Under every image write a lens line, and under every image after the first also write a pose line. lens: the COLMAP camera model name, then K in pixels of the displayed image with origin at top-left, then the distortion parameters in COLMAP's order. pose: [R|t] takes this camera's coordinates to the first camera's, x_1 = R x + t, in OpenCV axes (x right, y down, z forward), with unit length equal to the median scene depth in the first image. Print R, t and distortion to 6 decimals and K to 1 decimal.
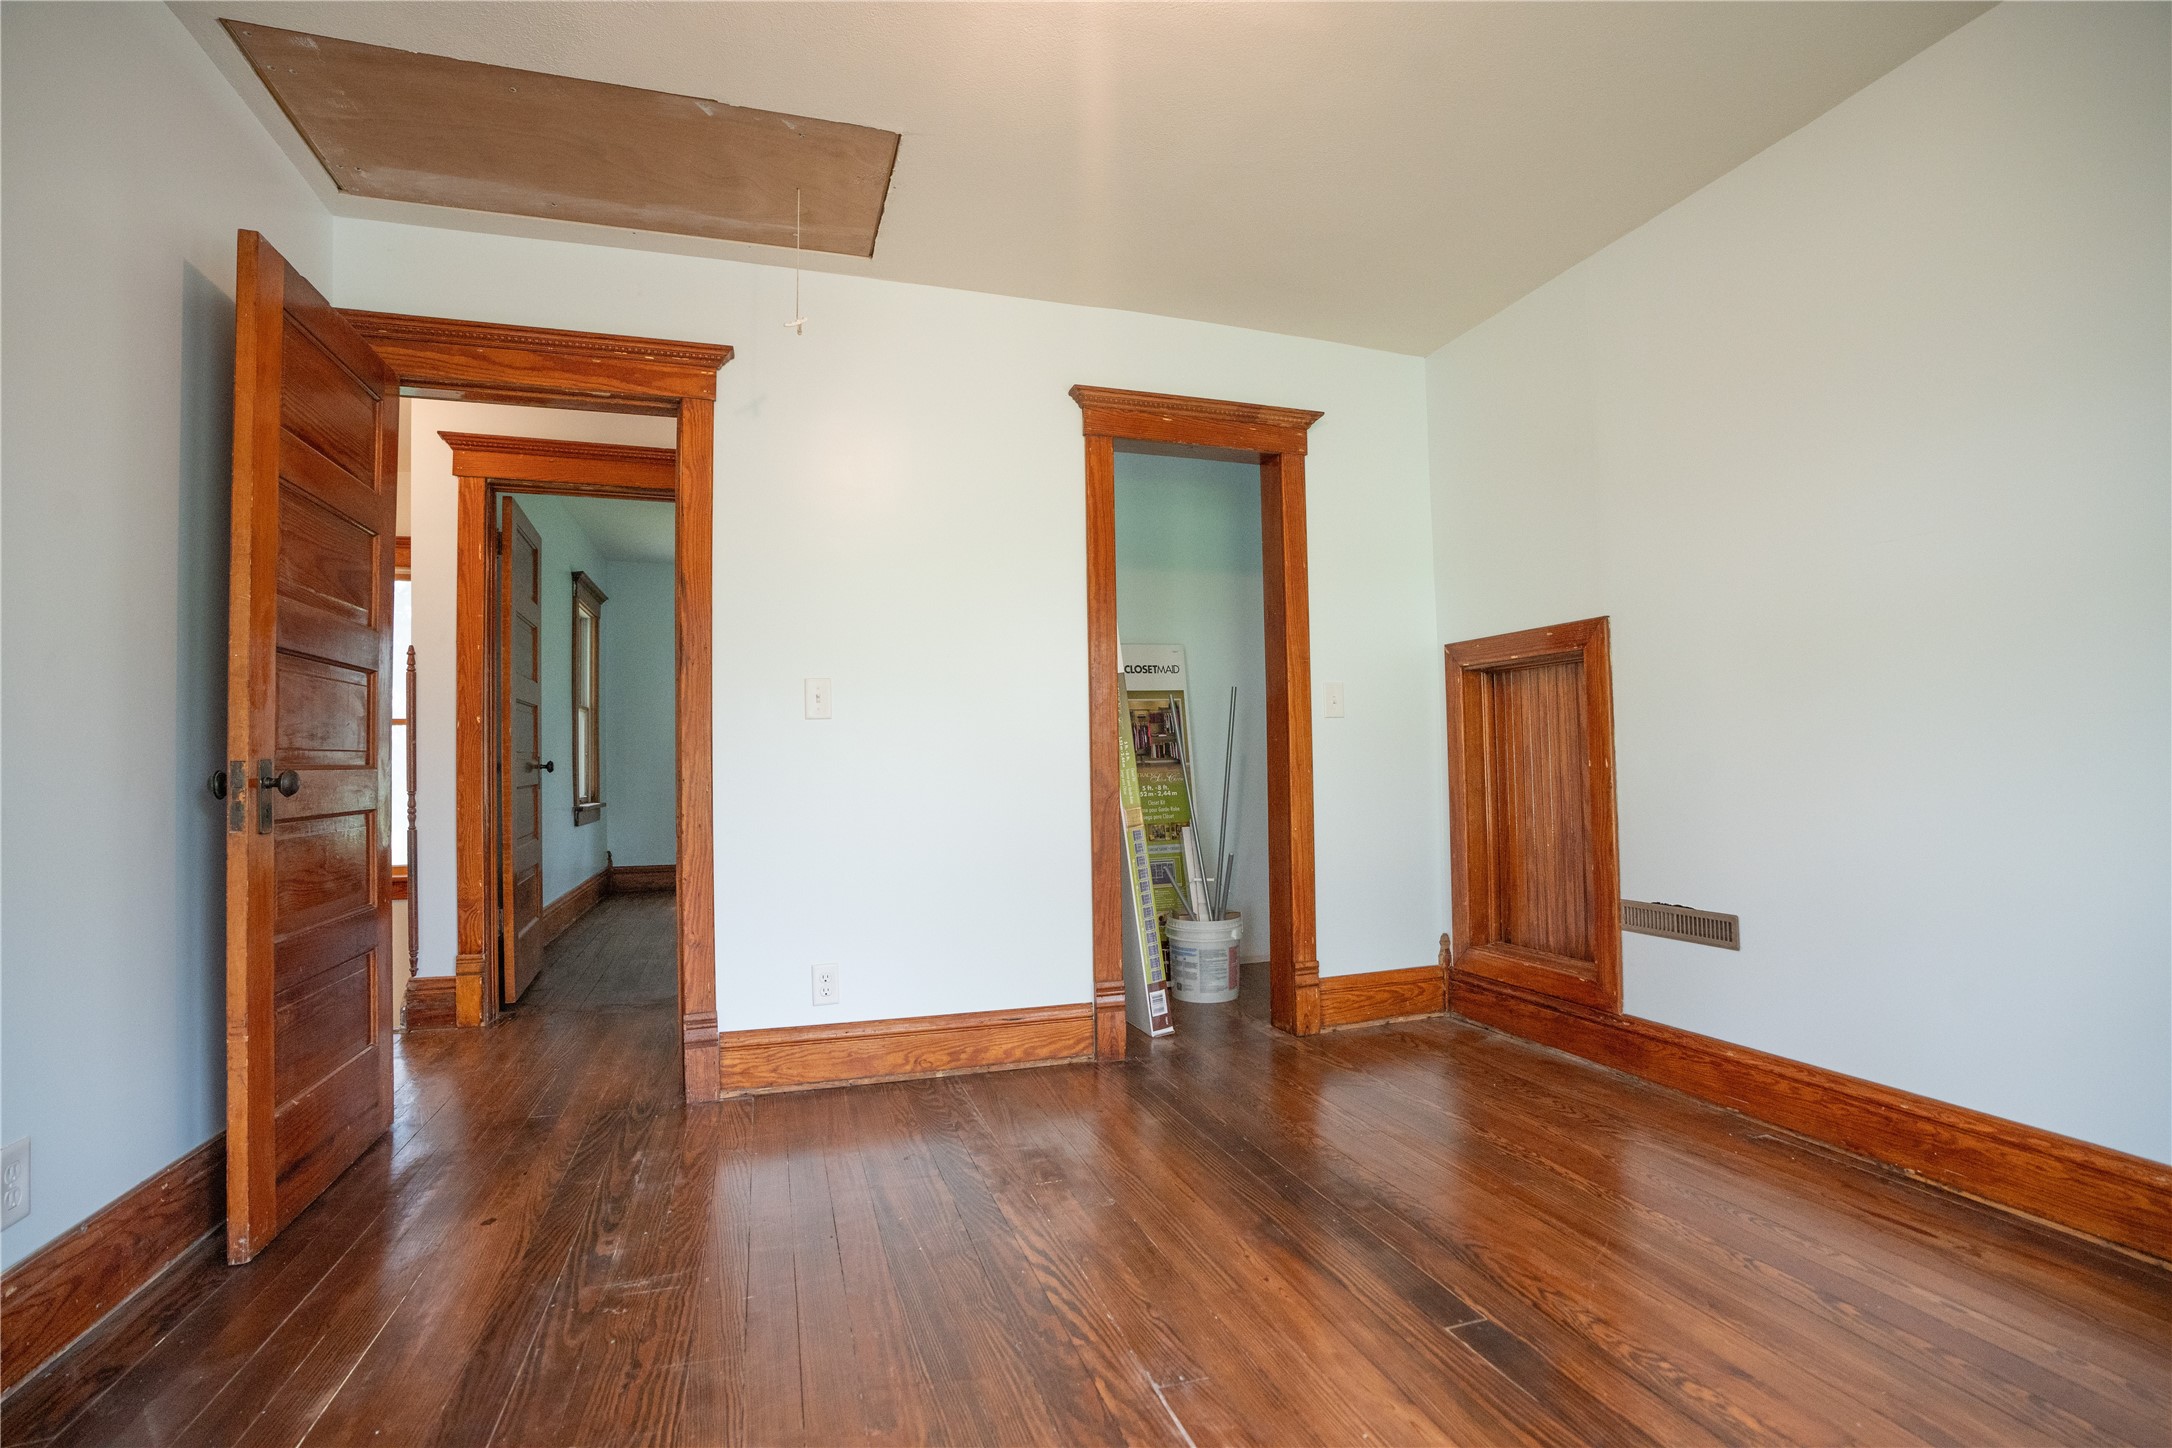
lens RADIAL K [[983.6, 0, 1085.4], [0, 983.6, 732.8], [0, 0, 1]] dist [-0.069929, 0.026023]
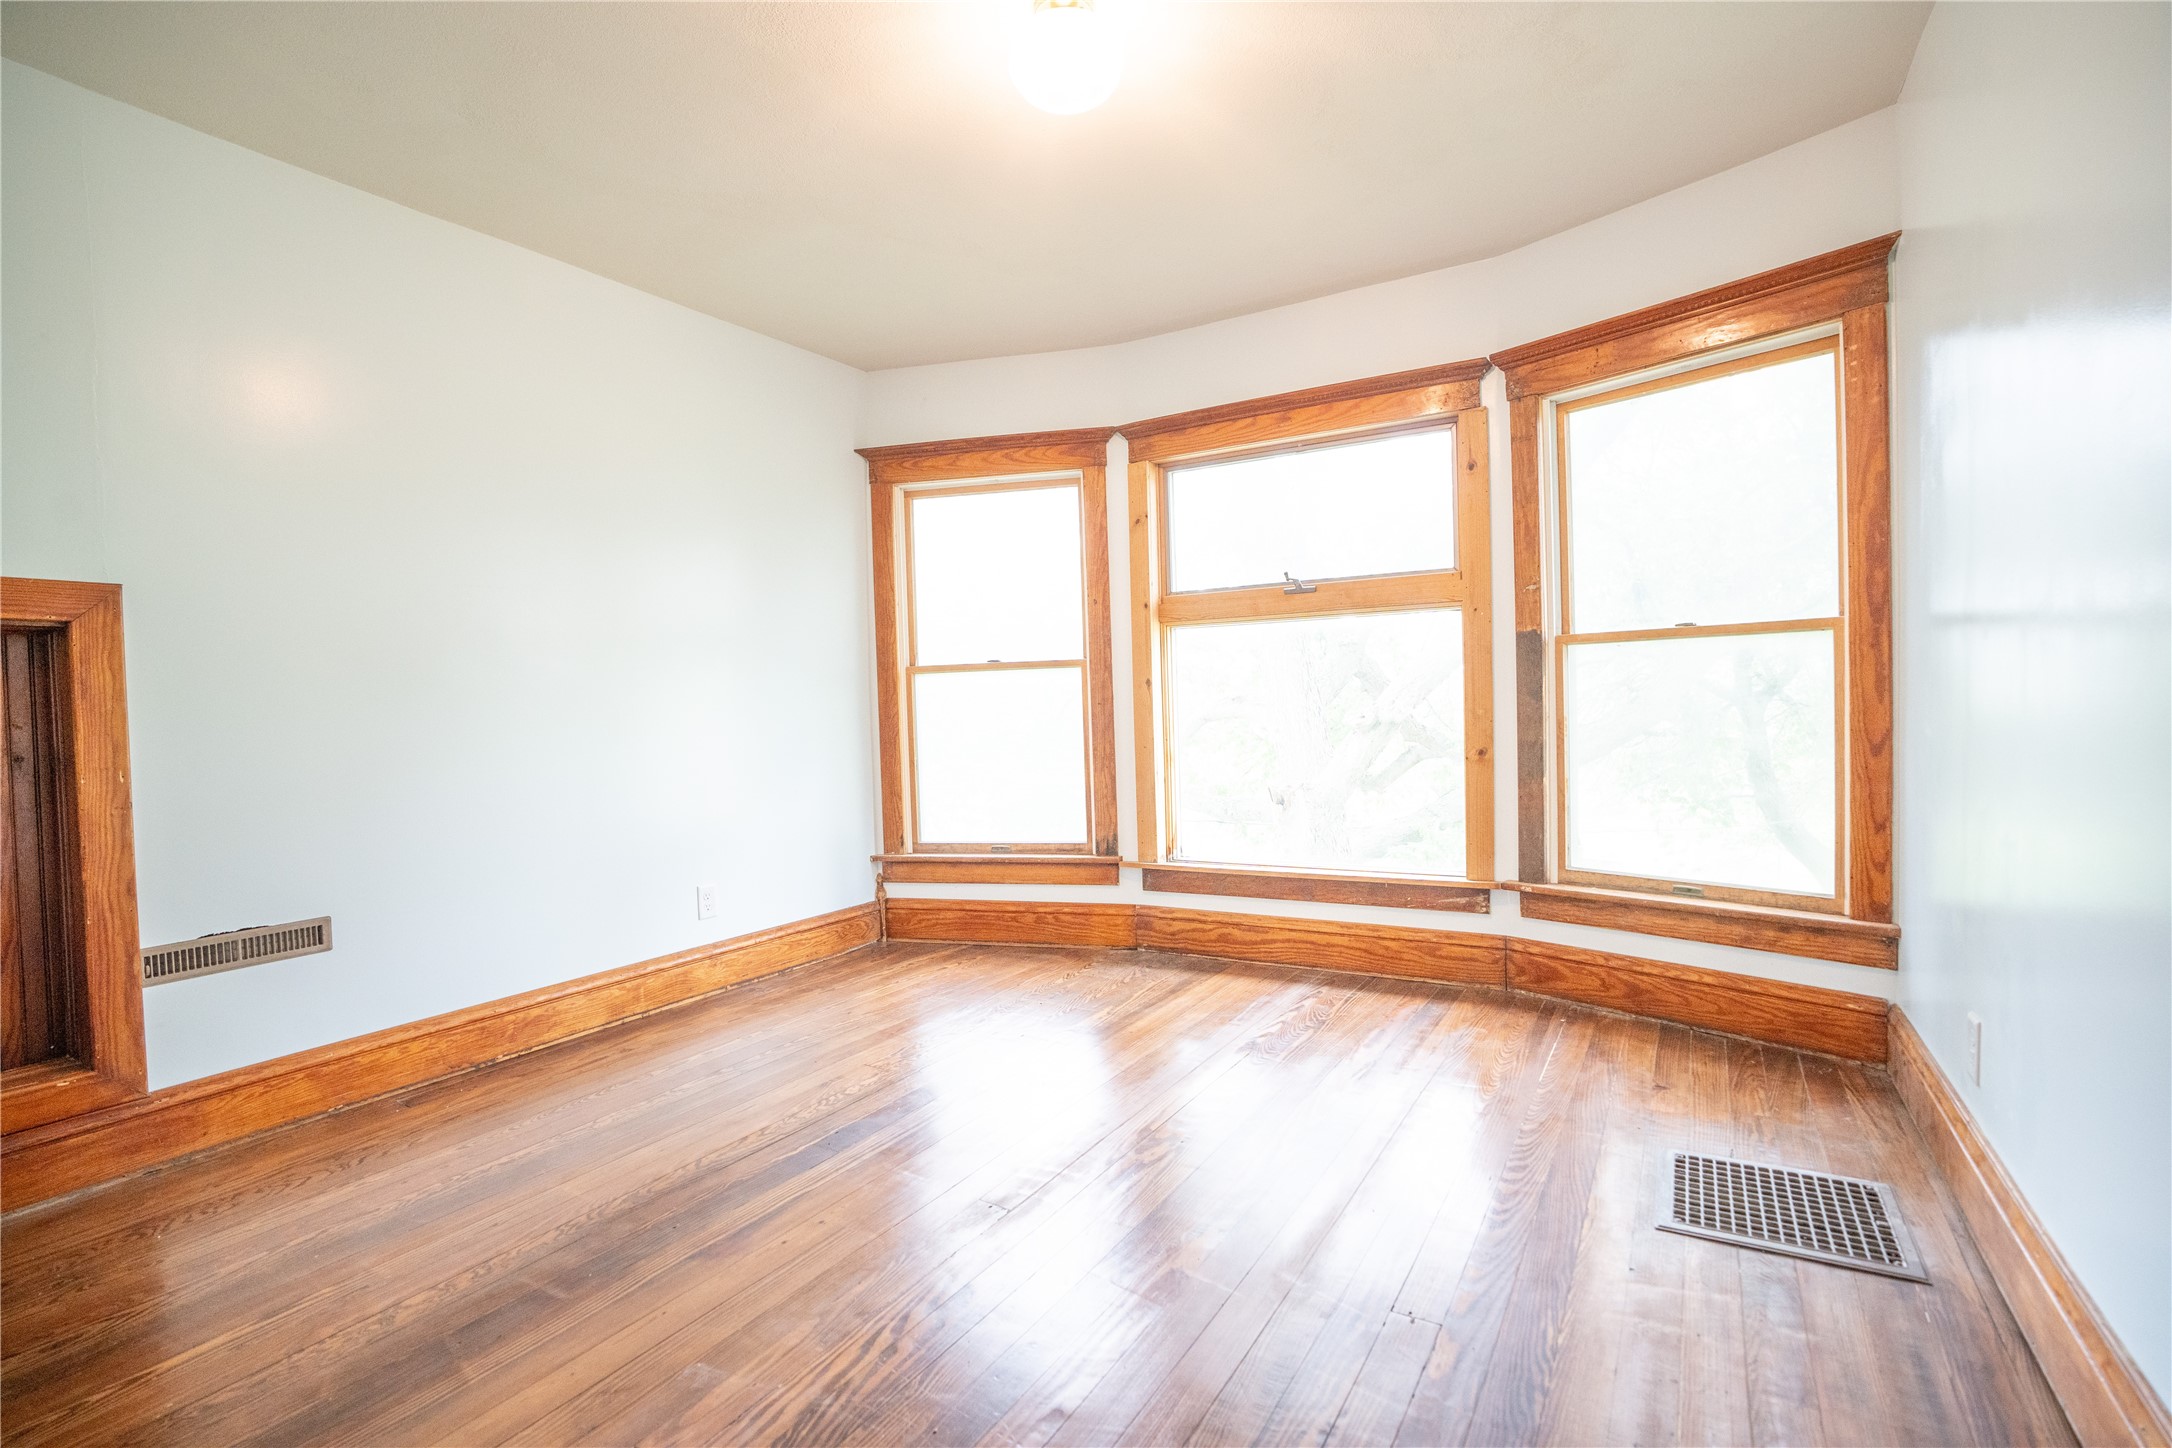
lens RADIAL K [[983.6, 0, 1085.4], [0, 983.6, 732.8], [0, 0, 1]] dist [-0.069929, 0.026023]
pose [[-0.651718, 0.006644, 0.758432, -0.599250], [0.012279, 0.999923, 0.001791, 0.006221], [-0.758362, 0.010480, -0.651750, 1.047548]]
